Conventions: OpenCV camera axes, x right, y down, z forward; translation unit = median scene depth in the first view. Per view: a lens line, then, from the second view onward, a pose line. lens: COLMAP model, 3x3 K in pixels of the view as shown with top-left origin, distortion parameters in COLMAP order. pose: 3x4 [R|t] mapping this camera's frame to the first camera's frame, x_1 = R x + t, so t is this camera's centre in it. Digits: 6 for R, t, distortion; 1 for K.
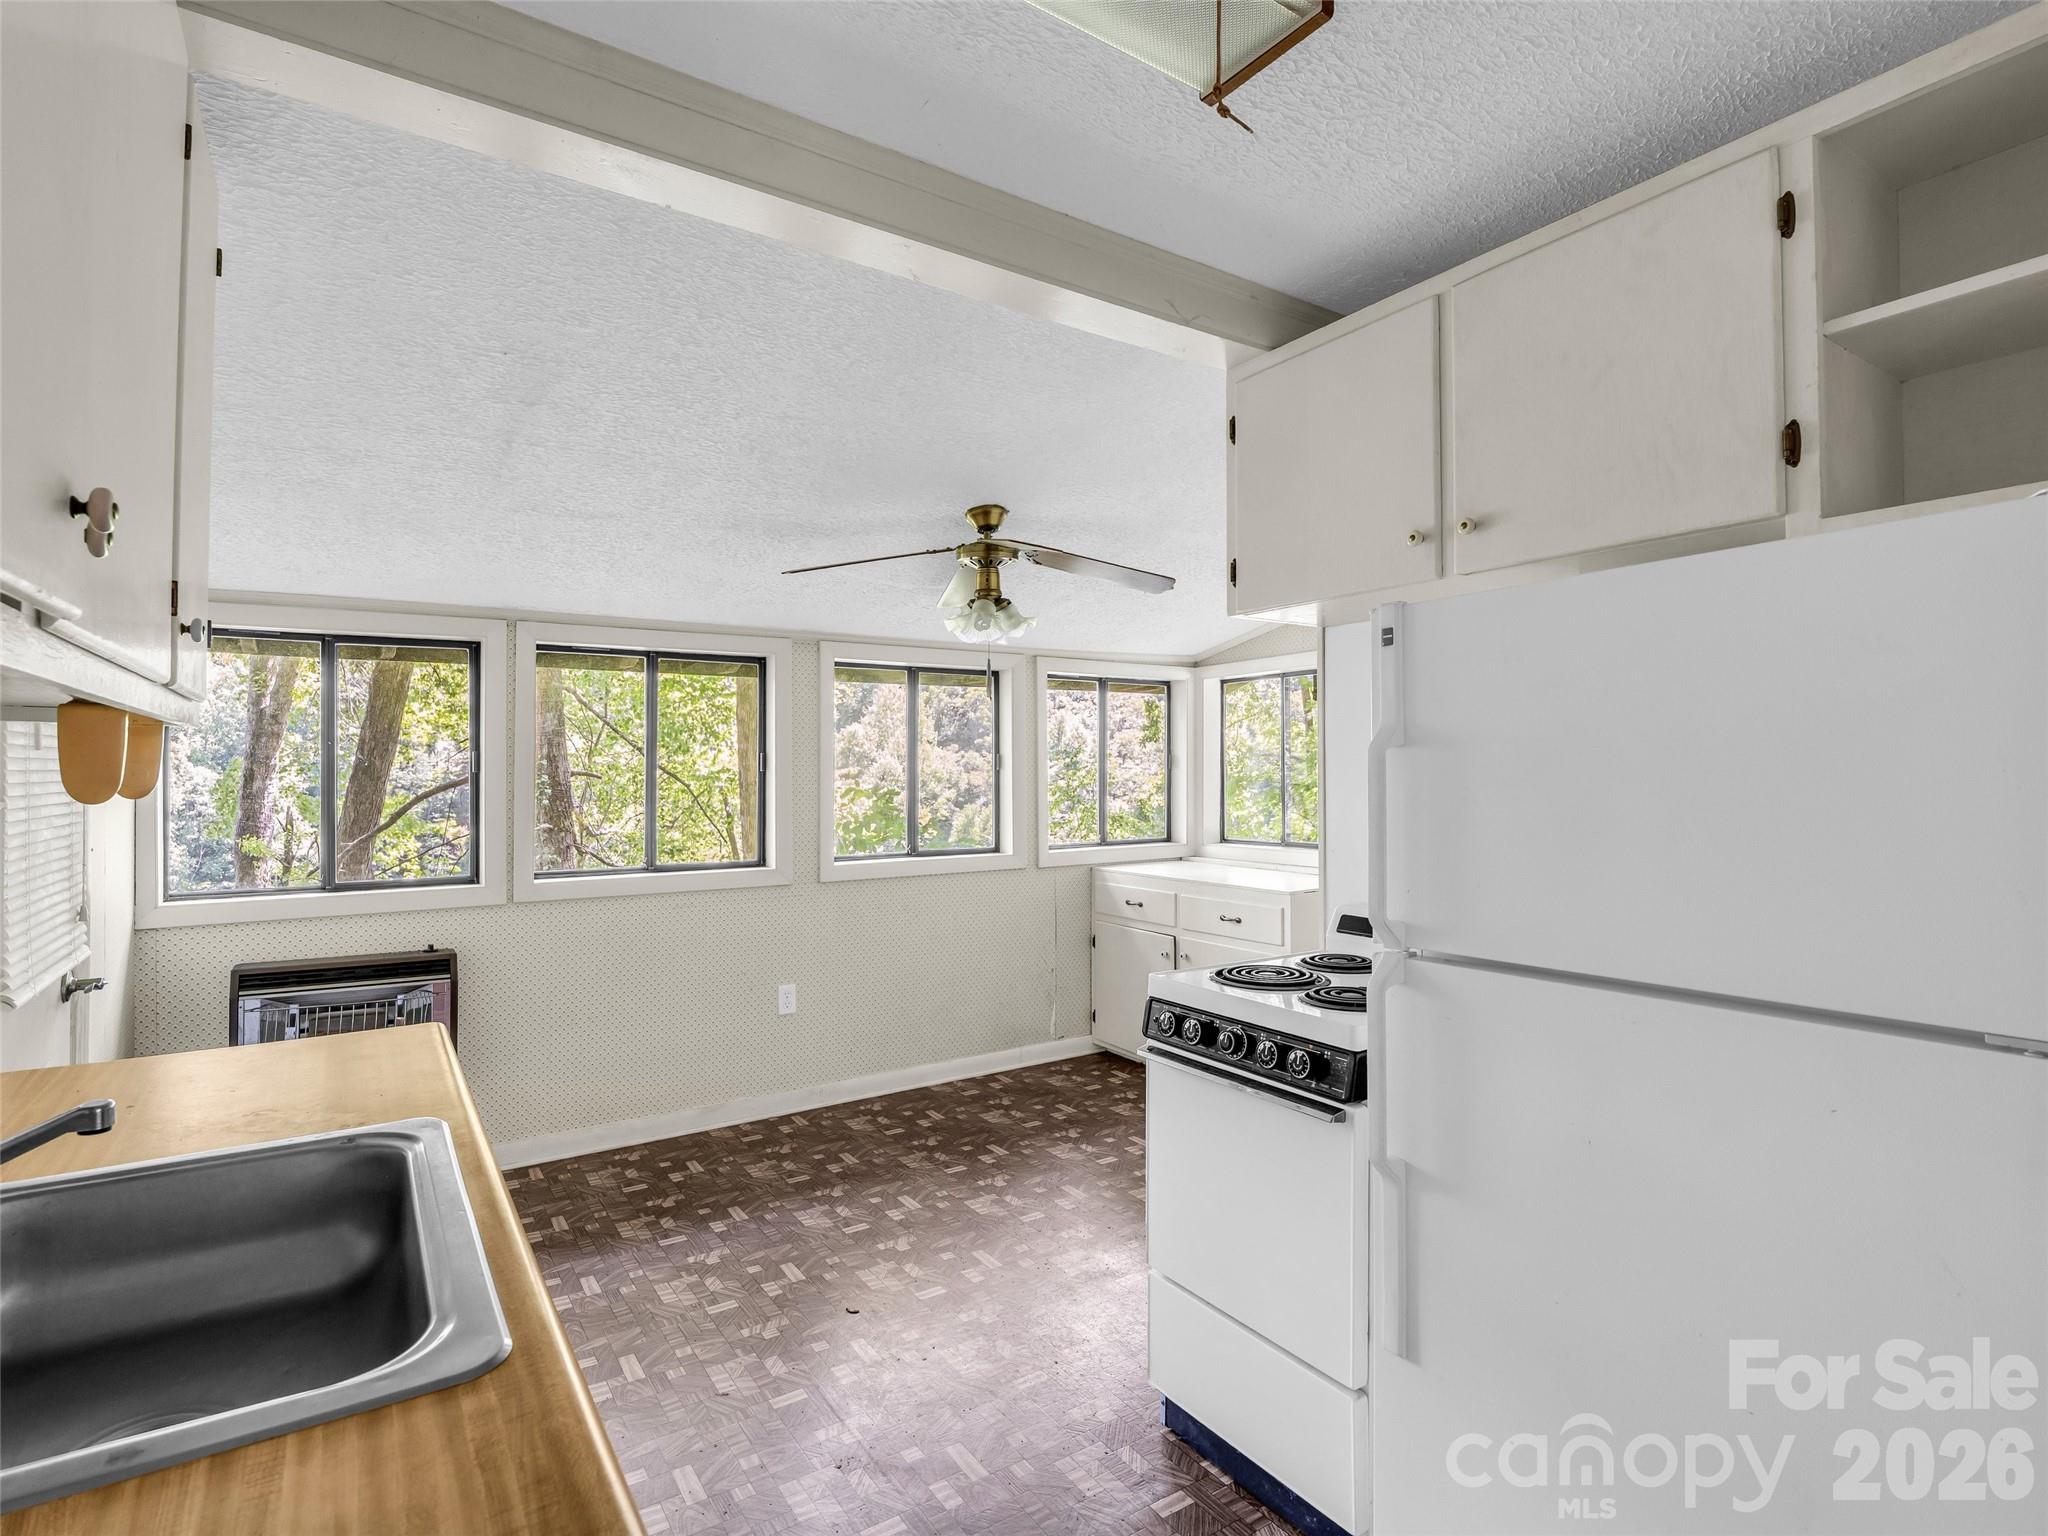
lens RADIAL K [[1010.2, 0, 1022.9], [0, 1010.2, 749.7], [0, 0, 1]] dist [-0.003872, -0.000564]
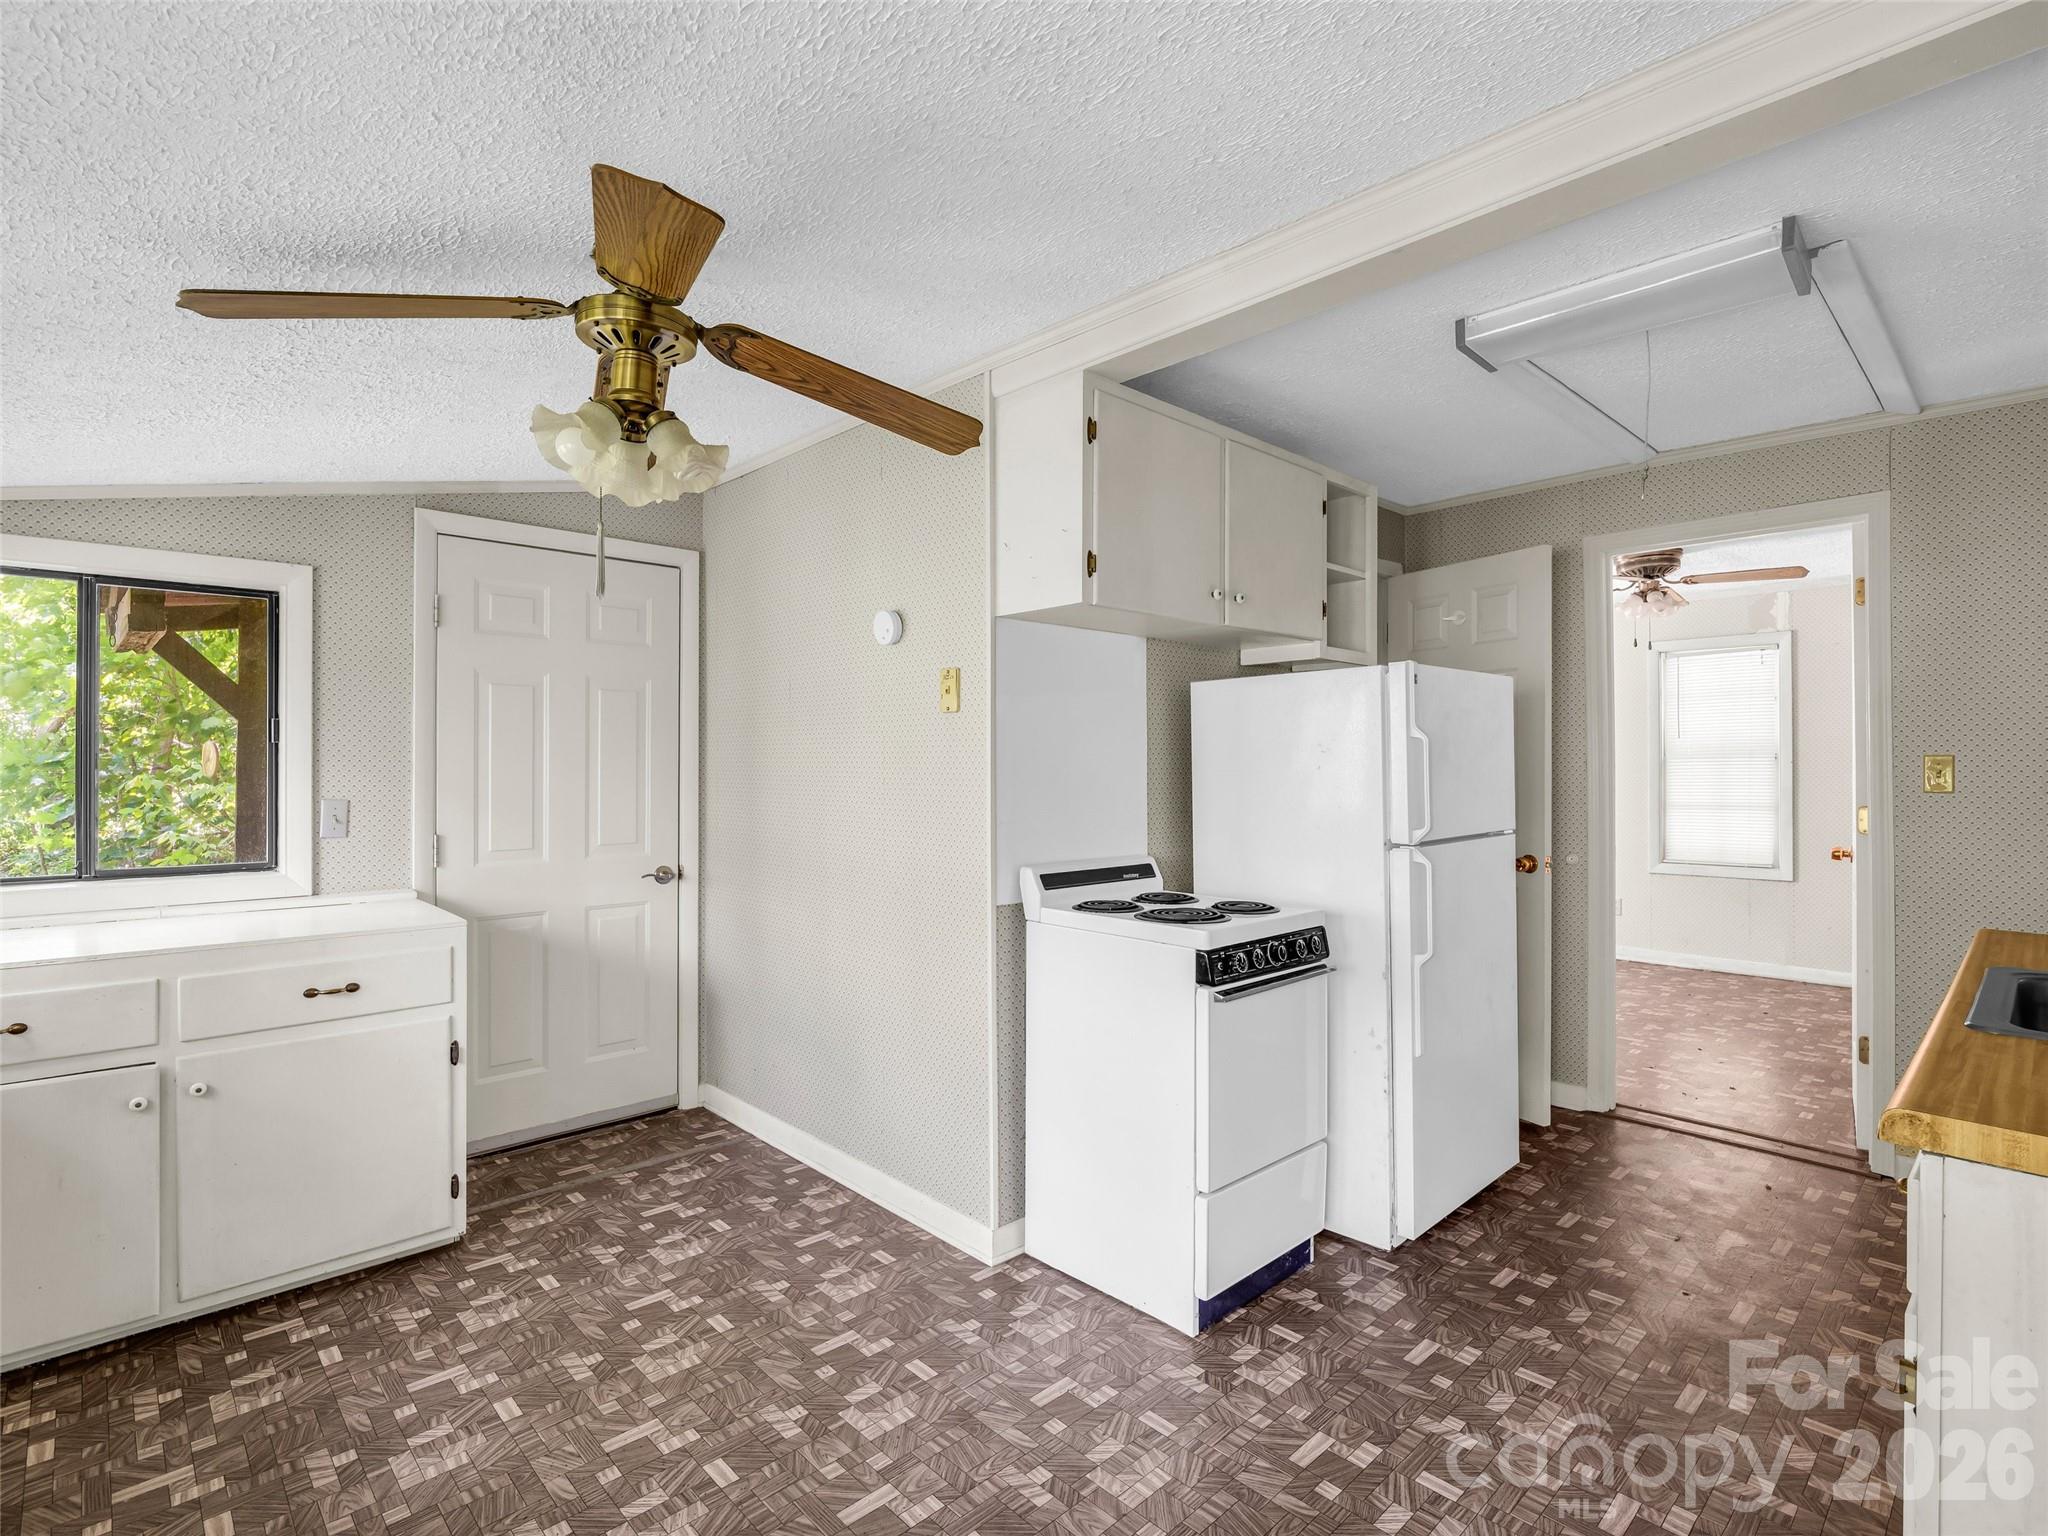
lens RADIAL K [[1010.2, 0, 1022.9], [0, 1010.2, 749.7], [0, 0, 1]] dist [-0.003872, -0.000564]
pose [[-0.170088, 0.018169, 0.985261, -0.708638], [-0.025059, 0.999427, -0.022756, 0.042159], [-0.985110, -0.028560, -0.169535, 1.058096]]
